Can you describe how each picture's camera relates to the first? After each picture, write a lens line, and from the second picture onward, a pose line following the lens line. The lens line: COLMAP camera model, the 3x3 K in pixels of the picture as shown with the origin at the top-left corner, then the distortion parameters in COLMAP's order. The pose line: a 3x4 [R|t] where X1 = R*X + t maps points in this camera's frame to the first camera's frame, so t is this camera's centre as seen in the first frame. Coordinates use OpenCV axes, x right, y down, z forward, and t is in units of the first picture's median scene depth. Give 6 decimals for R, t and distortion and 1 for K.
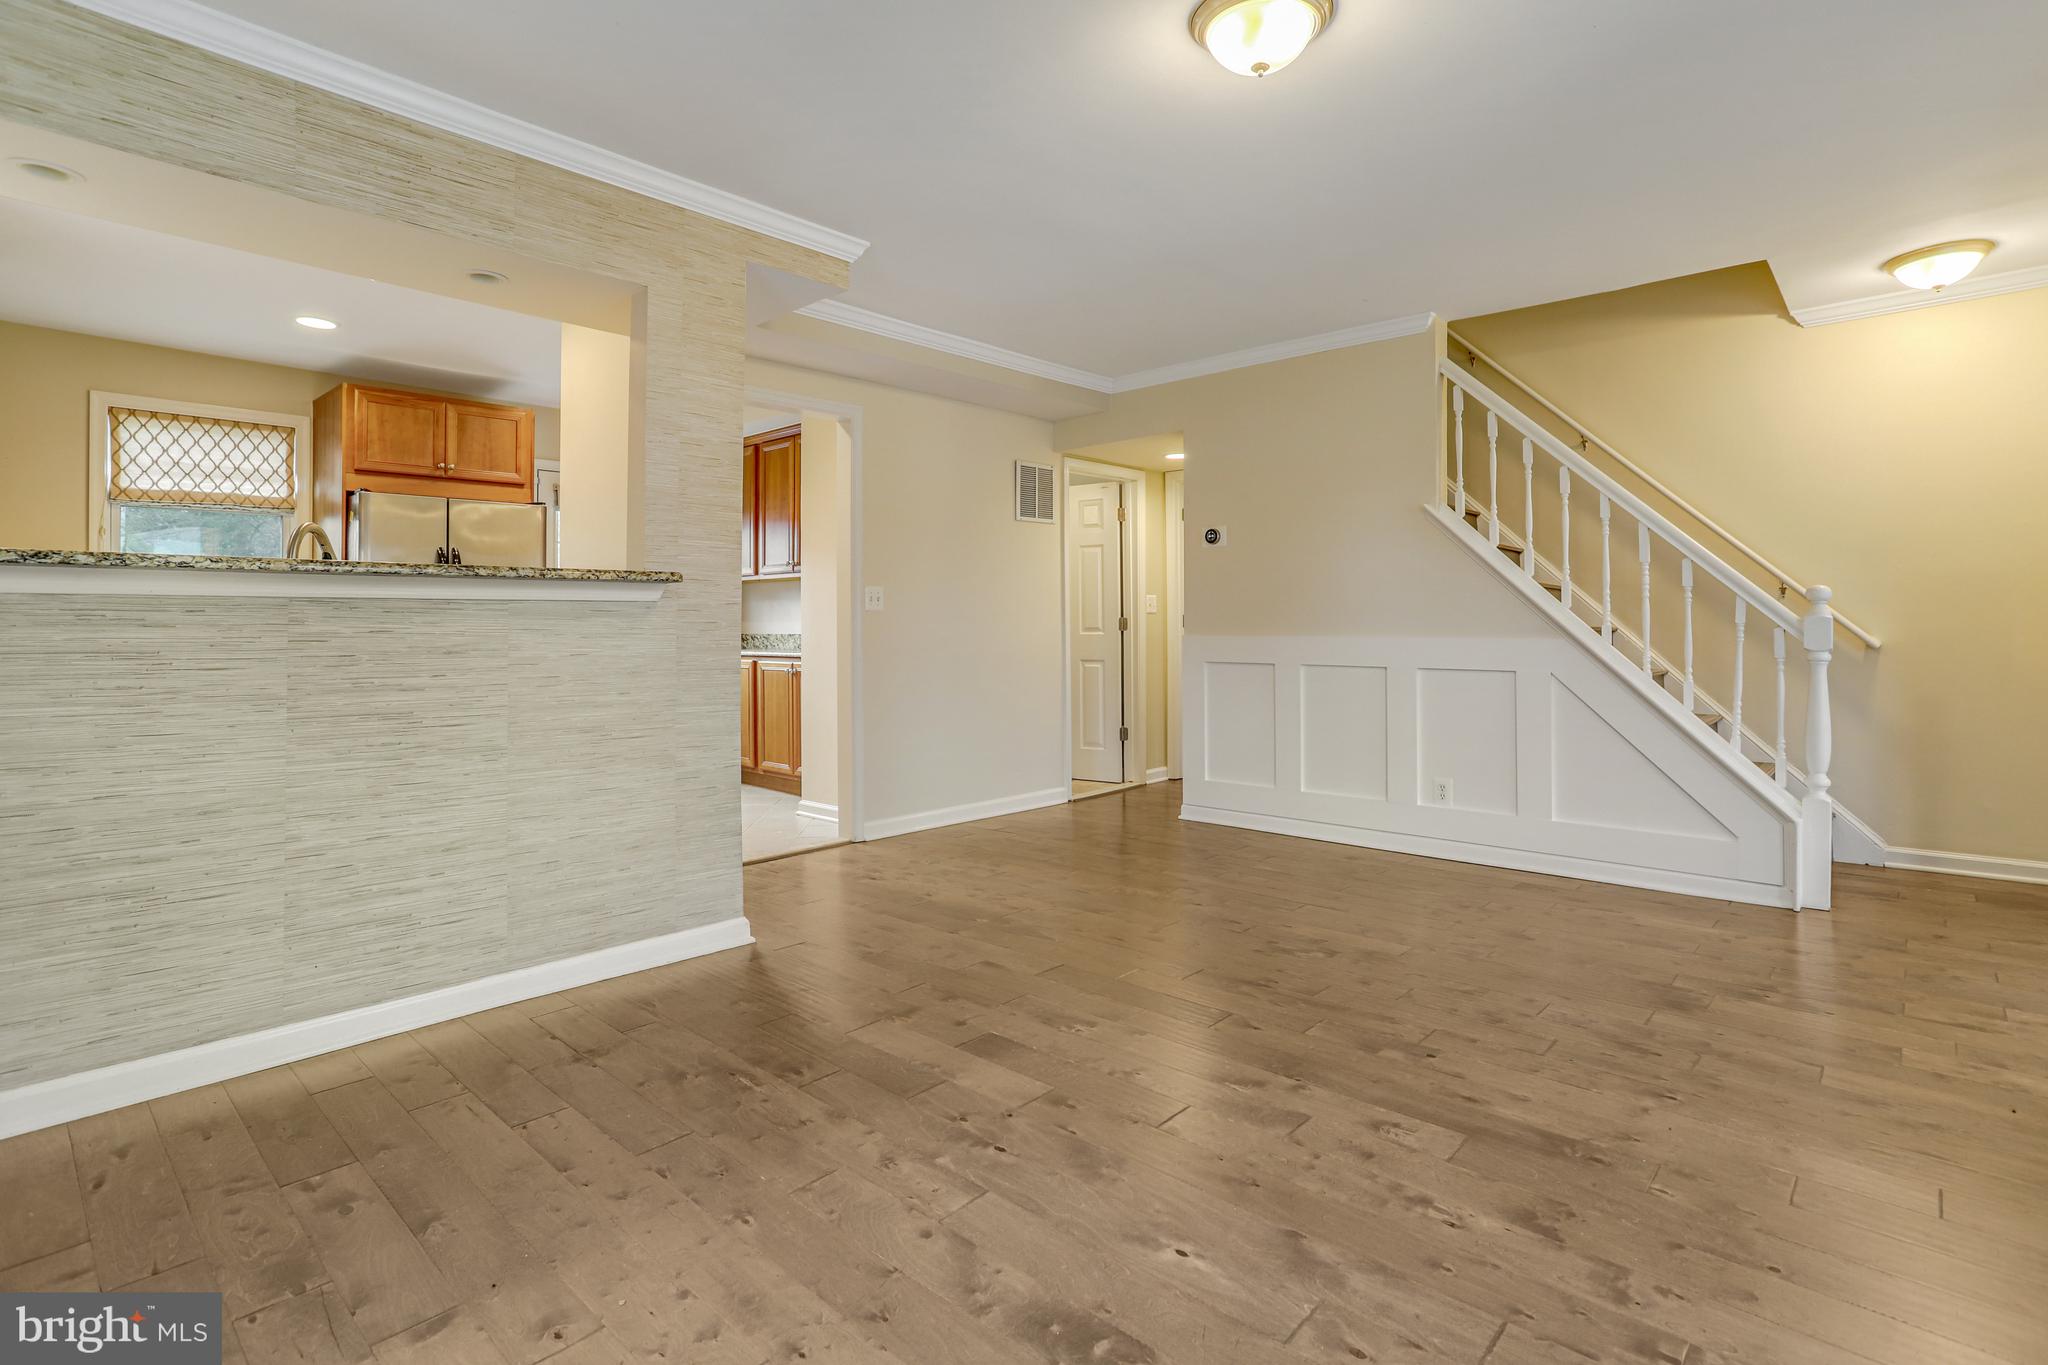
lens RADIAL K [[1005.2, 0, 1040.8], [0, 1005.2, 610.1], [0, 0, 1]] dist [-0.054657, 0.026487]
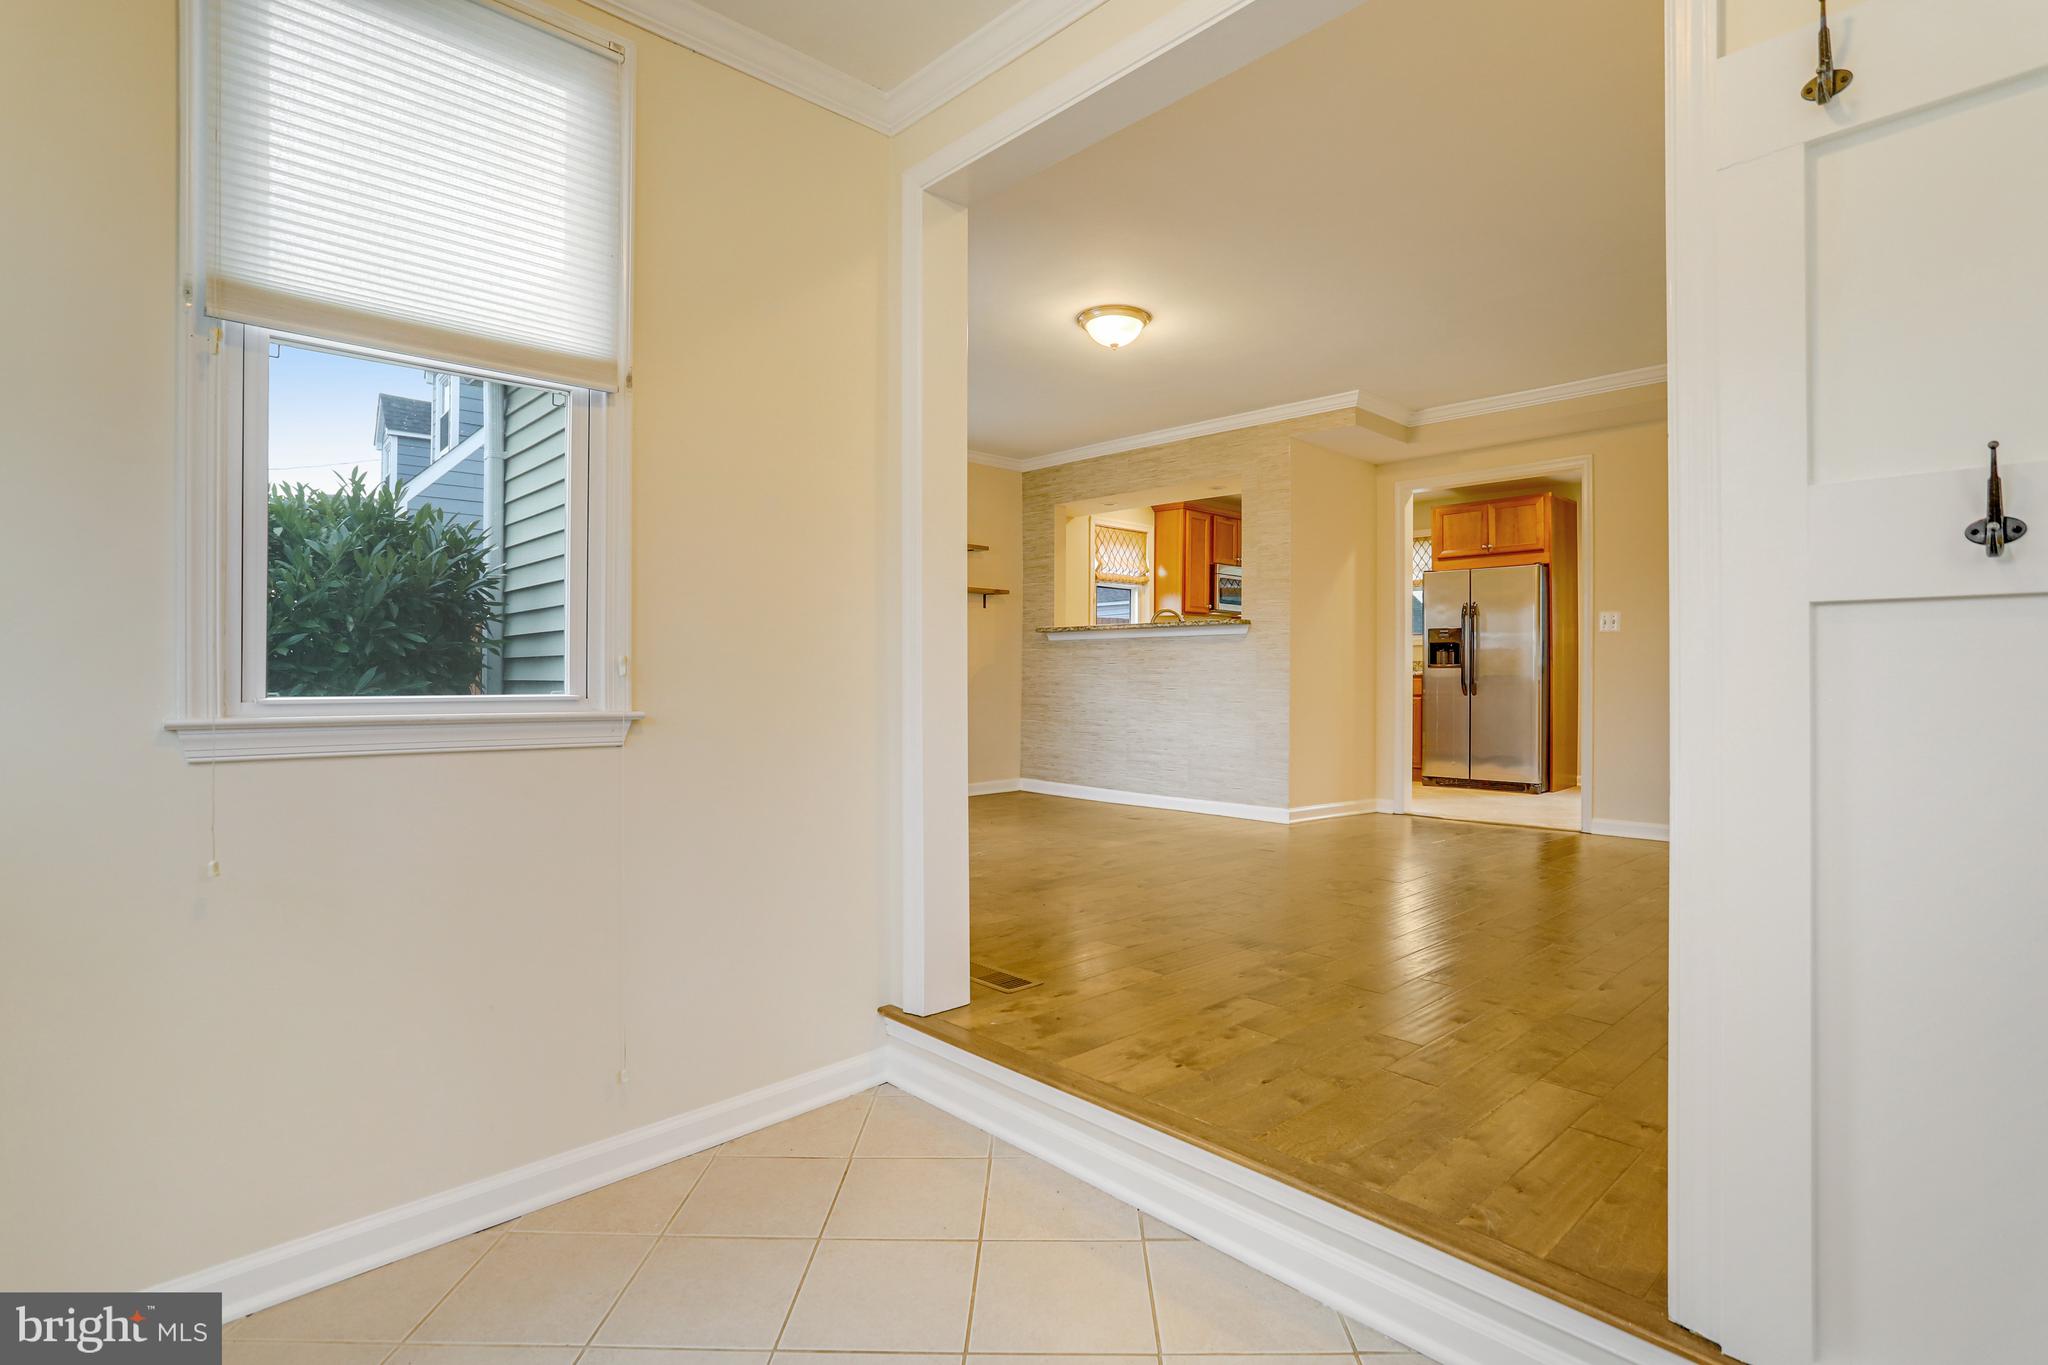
lens RADIAL K [[997.2, 0, 1024.3], [0, 997.2, 679.2], [0, 0, 1]] dist [-0.057943, 0.030346]
pose [[-0.084537, 0.005237, -0.996407, 1.566332], [0.011545, 0.999924, 0.004276, 0.066347], [0.996353, -0.011142, -0.084591, 0.716304]]
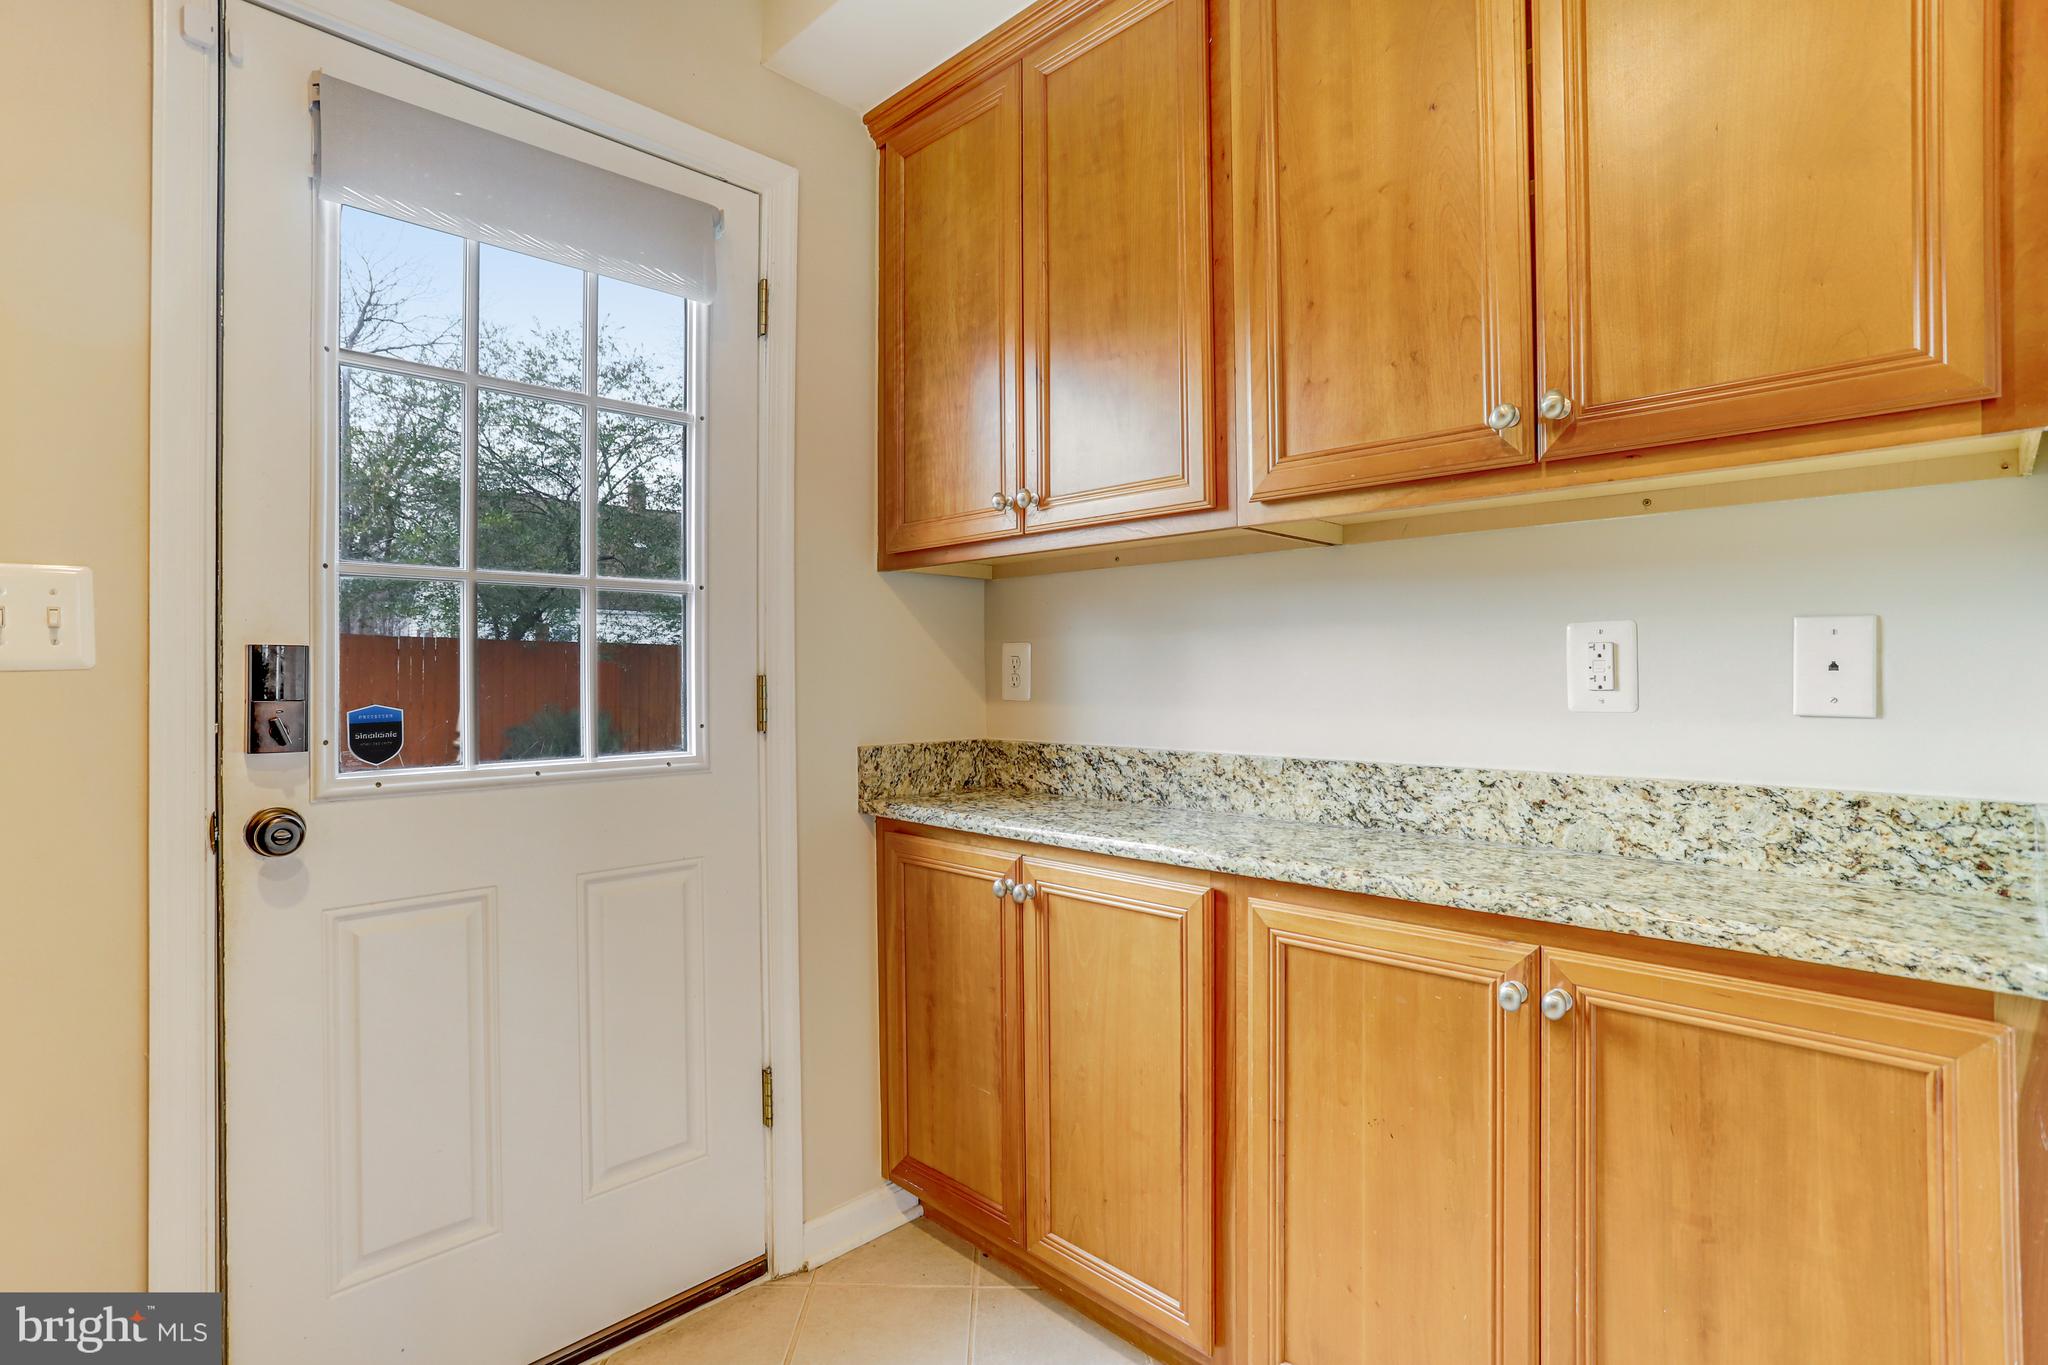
lens RADIAL K [[988.7, 0, 1033.2], [0, 988.7, 666.9], [0, 0, 1]] dist [-0.059179, 0.021923]
pose [[0.999190, 0.002711, -0.040144, -0.650170], [-0.002571, 0.999990, 0.003546, 0.000241], [0.040153, -0.003440, 0.999188, 1.597941]]
